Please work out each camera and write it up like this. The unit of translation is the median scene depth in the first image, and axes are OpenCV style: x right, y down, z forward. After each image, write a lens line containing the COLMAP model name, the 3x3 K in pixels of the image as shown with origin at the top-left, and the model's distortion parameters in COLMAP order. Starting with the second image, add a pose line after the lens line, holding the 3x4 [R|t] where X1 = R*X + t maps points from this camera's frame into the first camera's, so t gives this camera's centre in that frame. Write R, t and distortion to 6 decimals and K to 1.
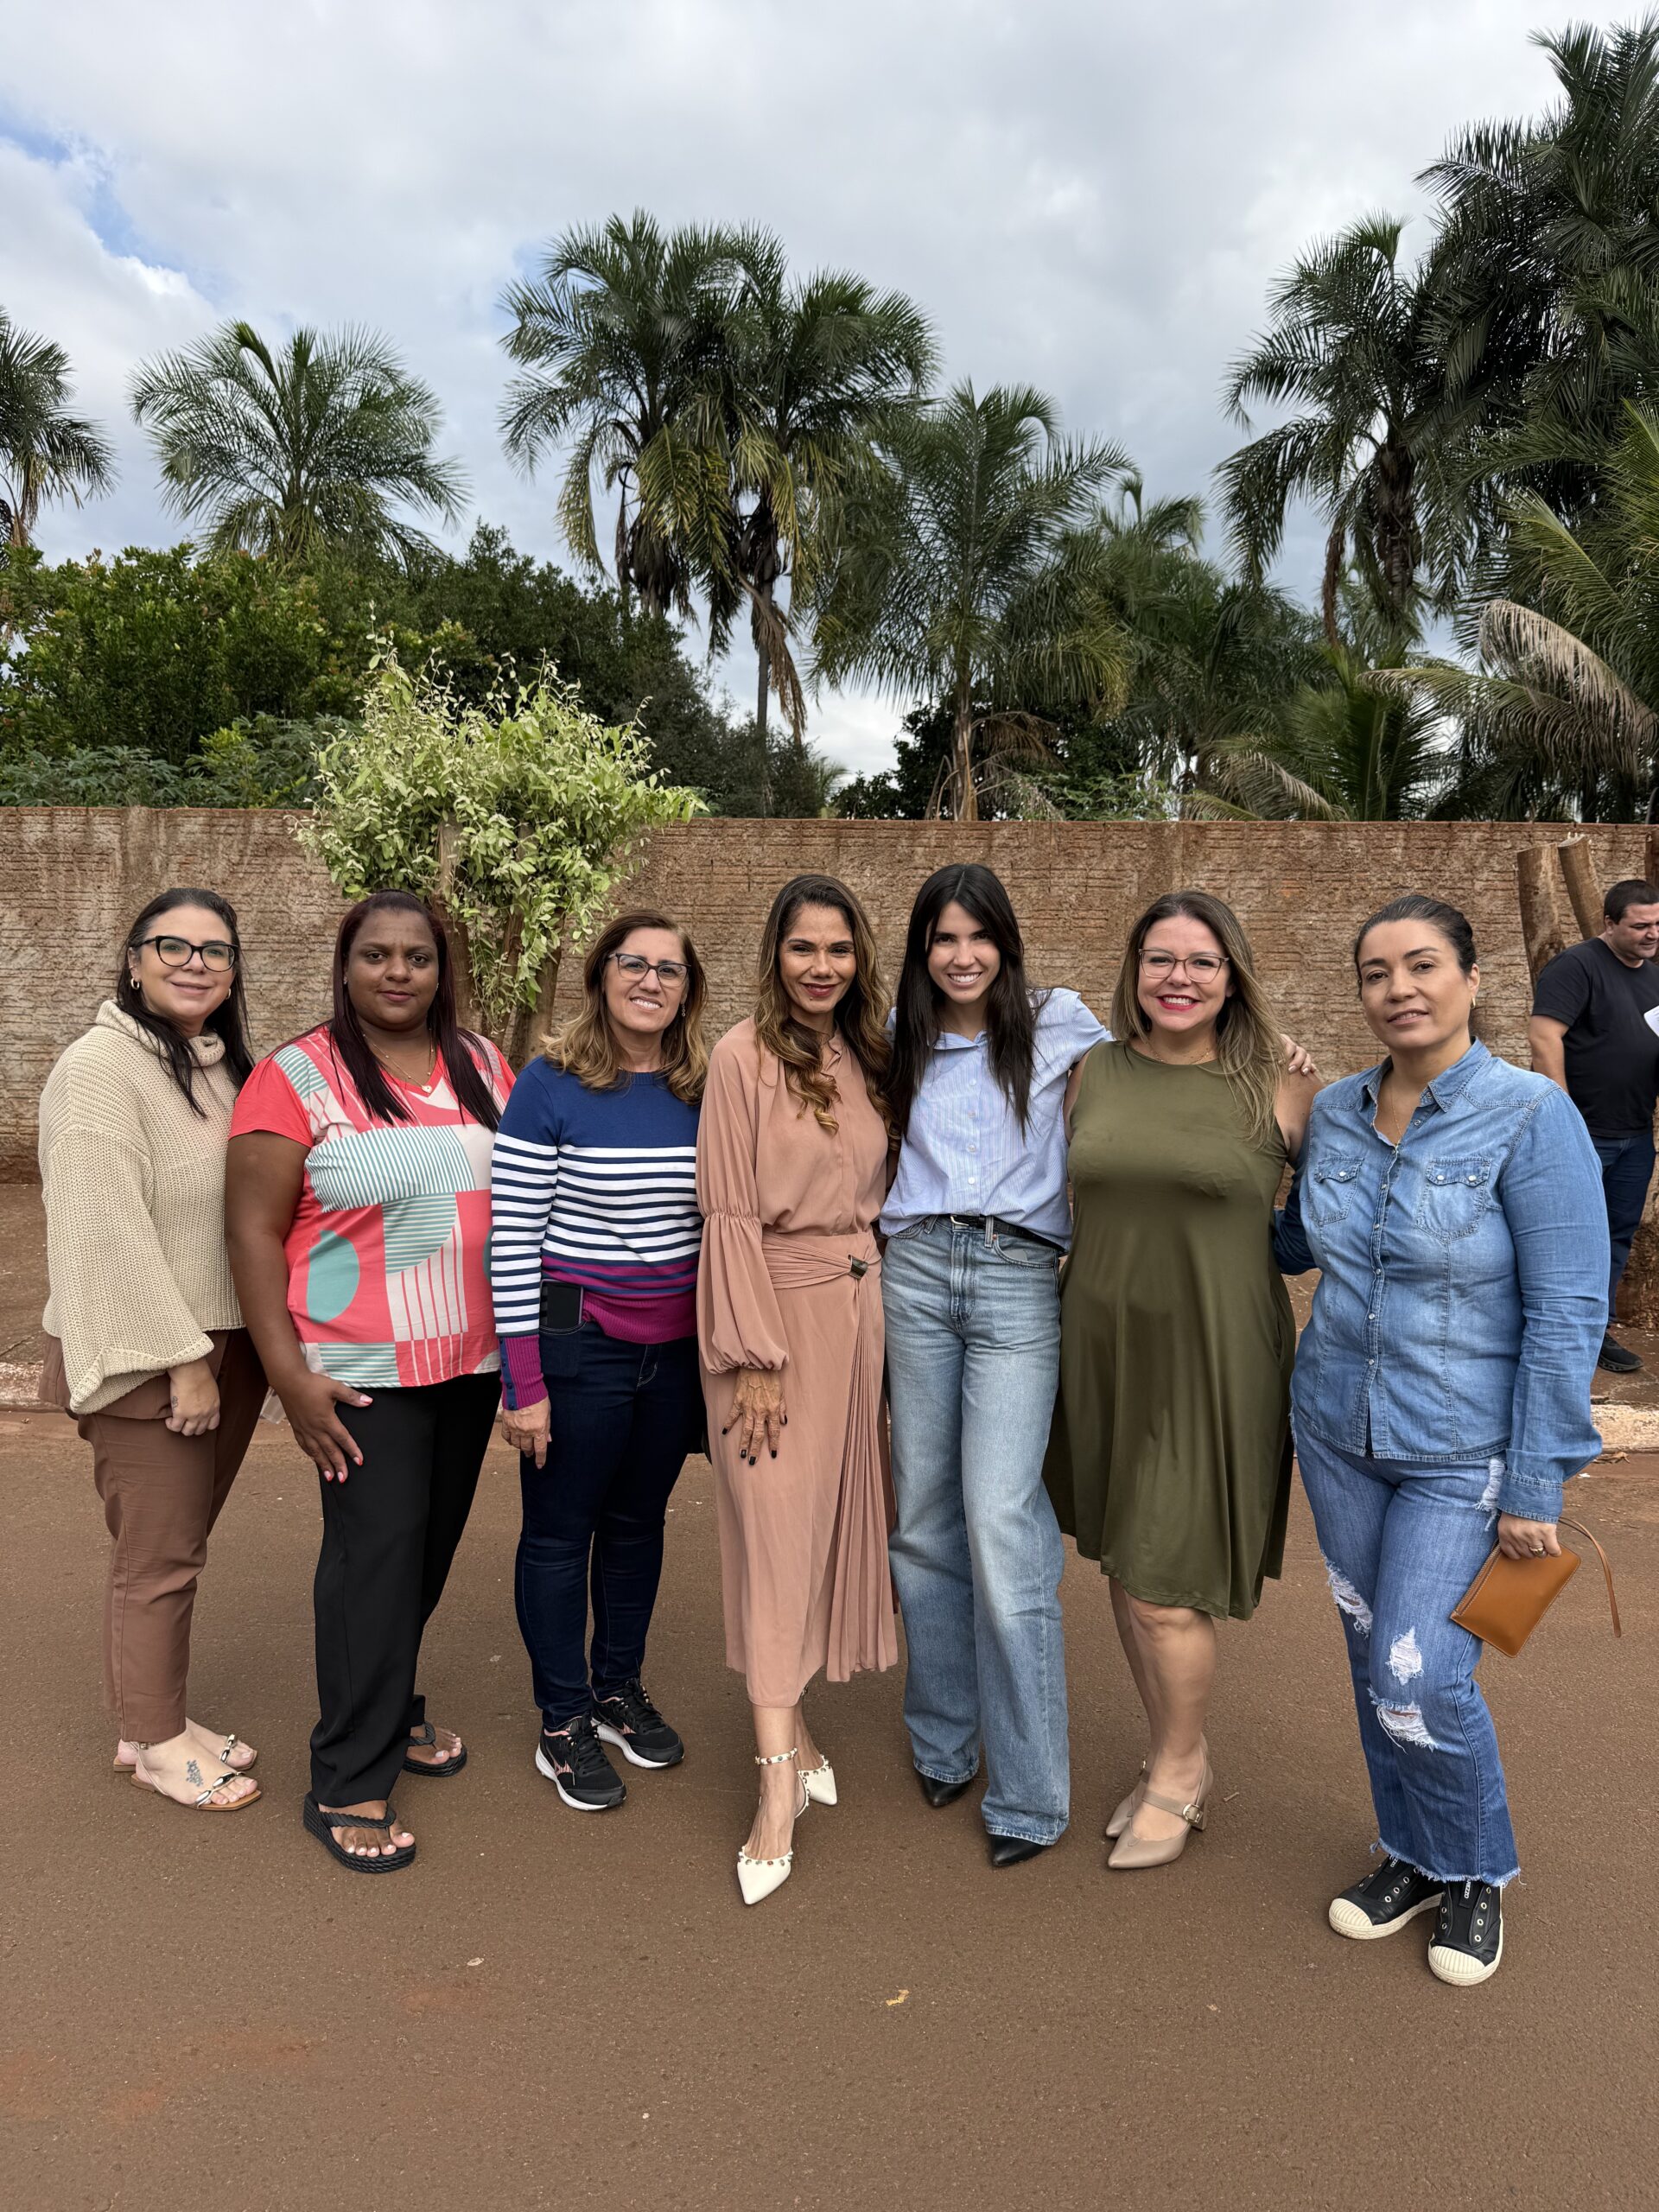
lens RADIAL K [[1573.6, 0, 829.5], [0, 1573.6, 1106.0], [0, 0, 1]] dist [0.115903, -0.249998]
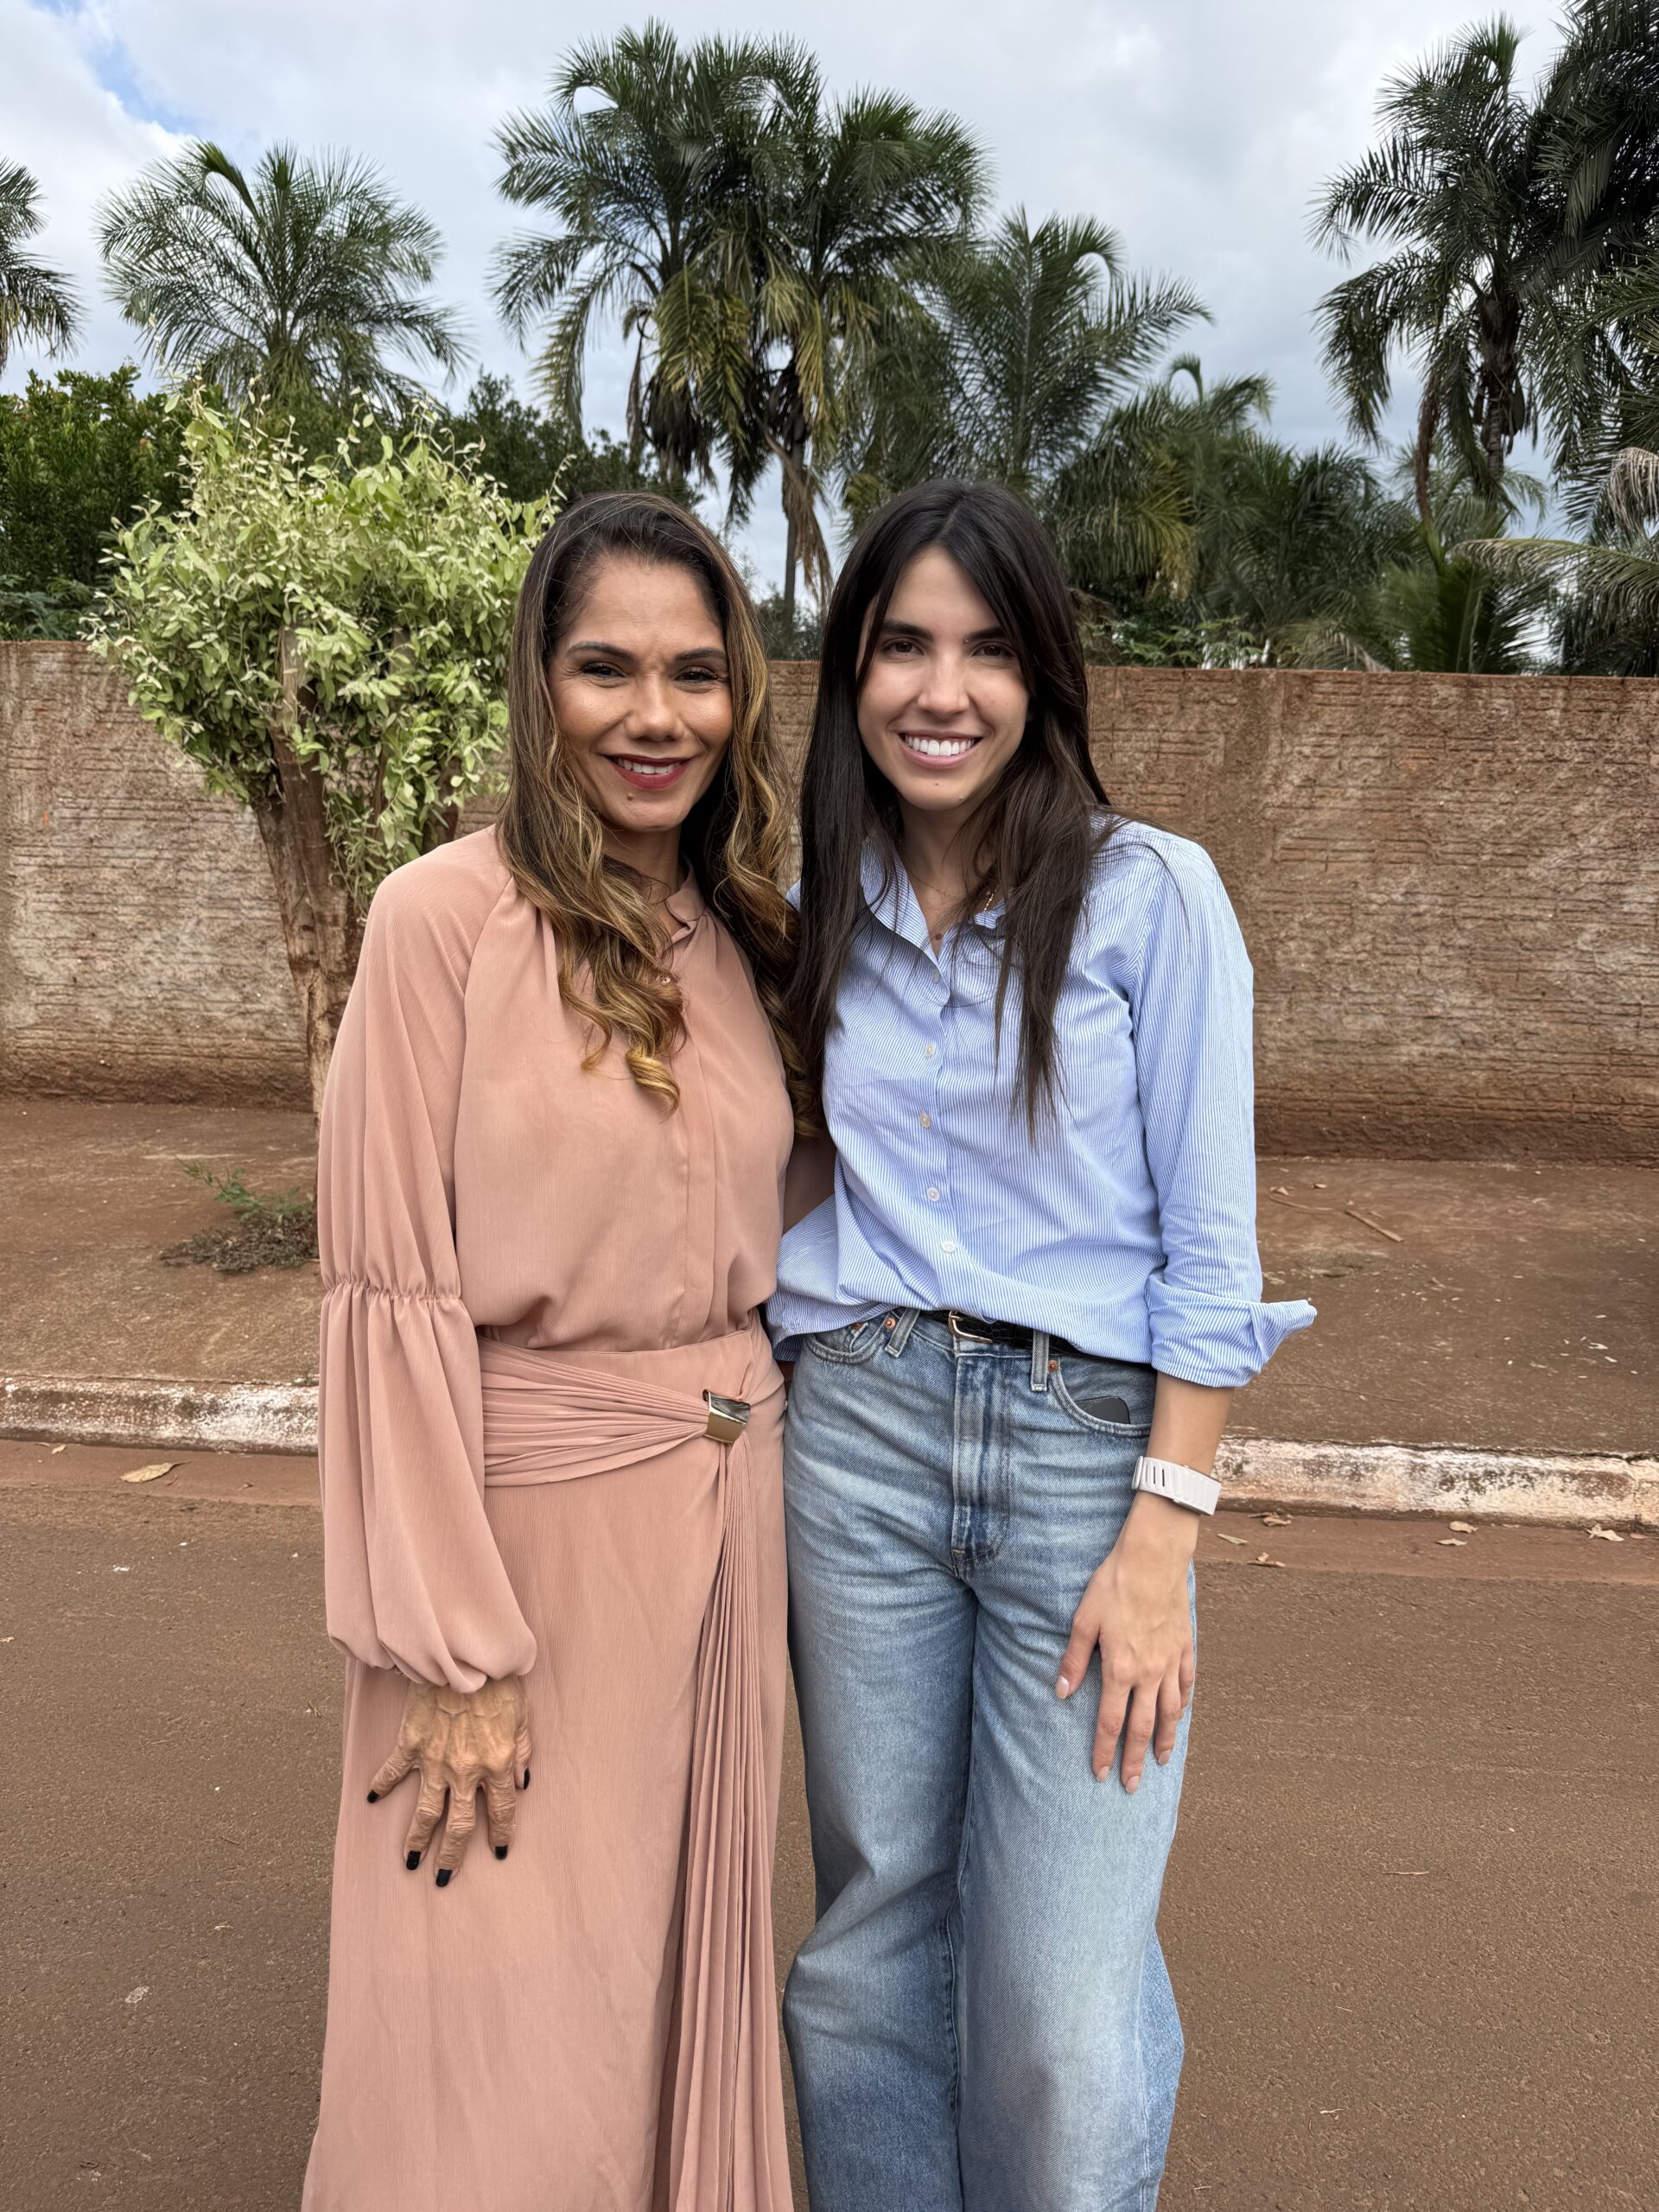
lens RADIAL K [[1566.5, 0, 829.8], [0, 1566.5, 1117.4], [0, 0, 1]] dist [0.005973, -0.033872]
pose [[0.999547, 0.020313, -0.022215, 0.008695], [-0.018882, 0.997843, 0.062868, -0.001279], [0.023444, -0.062420, 0.997775, 0.092255]]
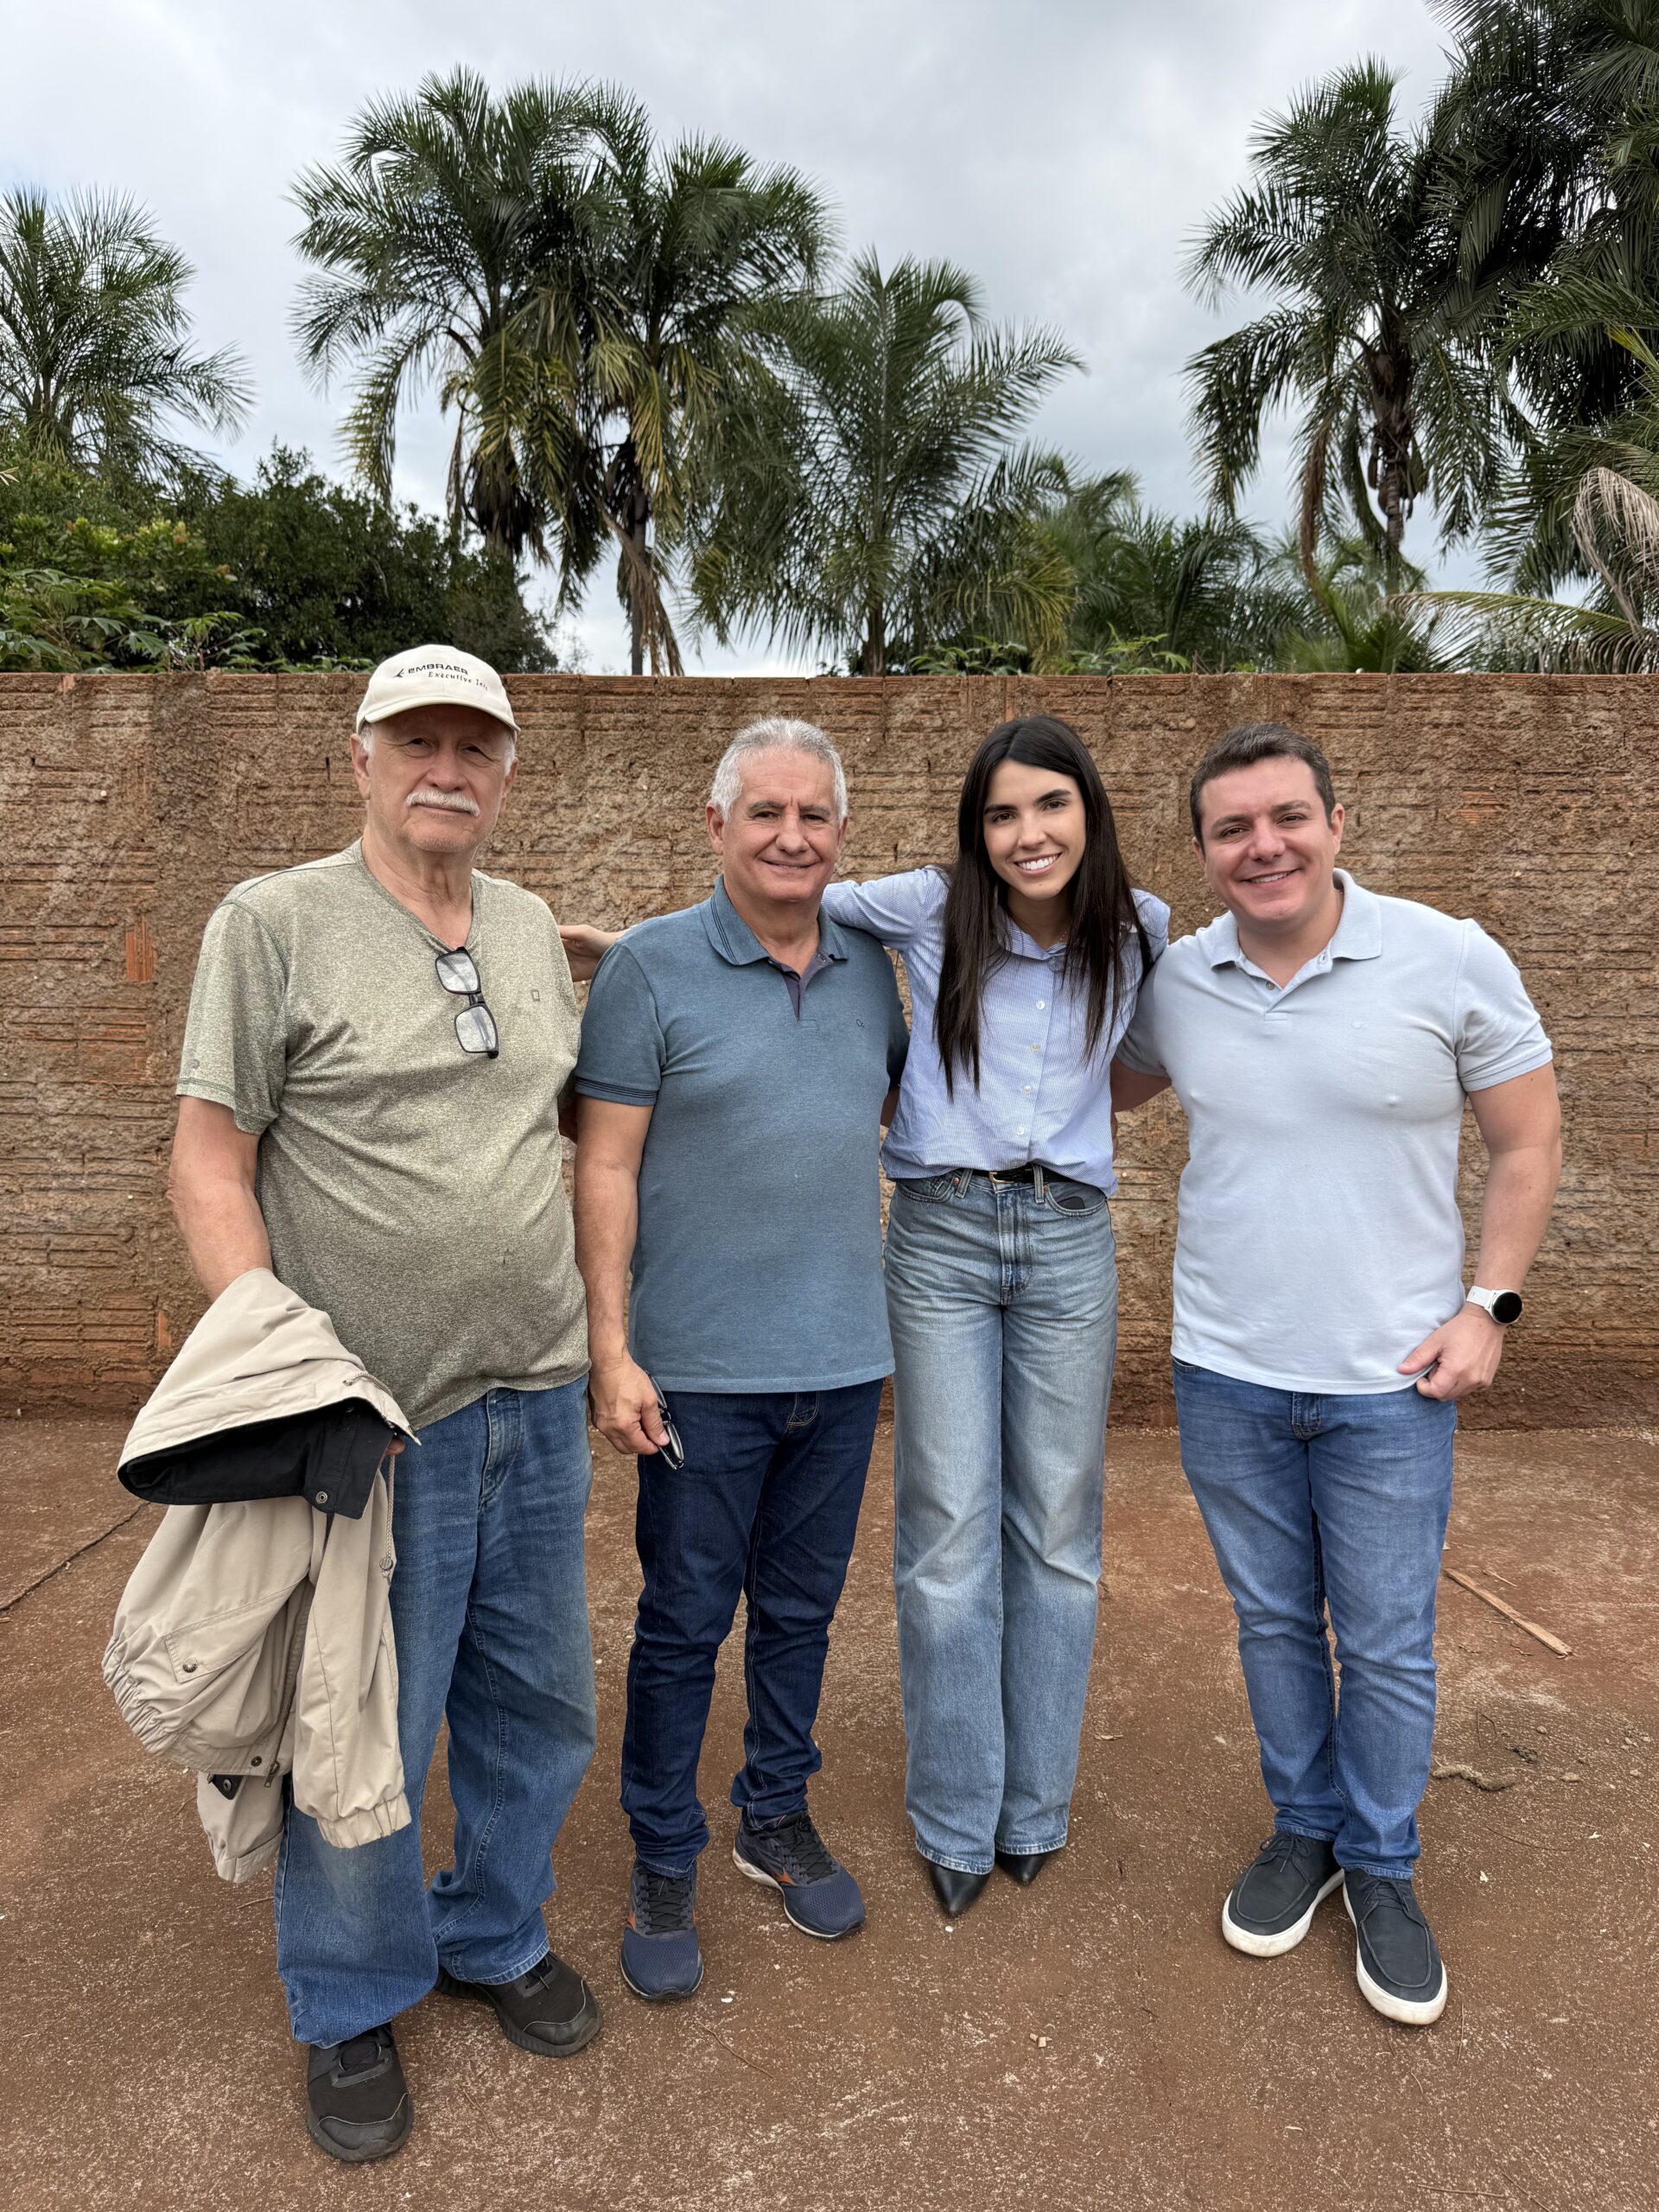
lens RADIAL K [[1515.0, 0, 832.2], [0, 1515.0, 1121.4], [0, 0, 1]] dist [0.027279, -0.080541]
pose [[0.999034, -0.014919, 0.041344, 0.028586], [0.014971, 0.999887, -0.000948, -0.017736], [-0.041325, 0.001566, 0.999145, 0.235437]]
